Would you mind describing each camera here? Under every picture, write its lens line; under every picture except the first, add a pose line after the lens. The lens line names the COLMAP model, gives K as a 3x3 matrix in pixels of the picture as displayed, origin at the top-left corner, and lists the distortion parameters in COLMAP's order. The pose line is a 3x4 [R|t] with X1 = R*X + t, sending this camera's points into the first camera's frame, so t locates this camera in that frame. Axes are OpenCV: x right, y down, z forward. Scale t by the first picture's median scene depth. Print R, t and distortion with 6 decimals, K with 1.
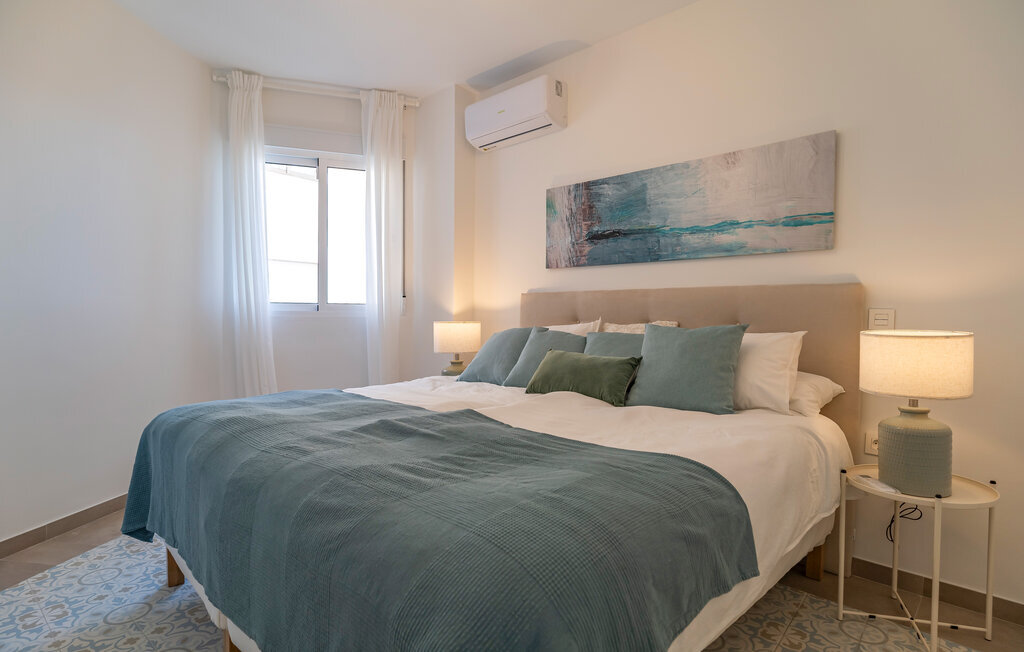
lens RADIAL K [[536.1, 0, 512.6], [0, 536.1, 312.3], [0, 0, 1]] dist [-0.001317, -0.000220]
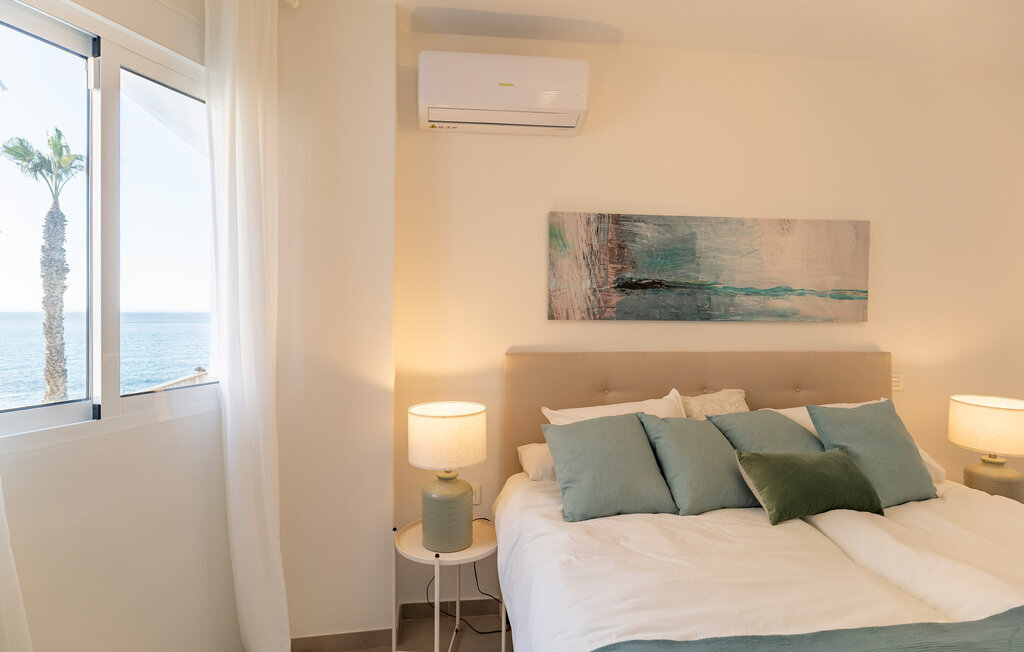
lens RADIAL K [[536.1, 0, 512.6], [0, 536.1, 312.3], [0, 0, 1]] dist [-0.001317, -0.000220]
pose [[0.638147, -0.007986, 0.769873, -0.623382], [-0.006600, 0.999853, 0.015842, -0.119478], [-0.769886, -0.015190, 0.638000, 0.662142]]
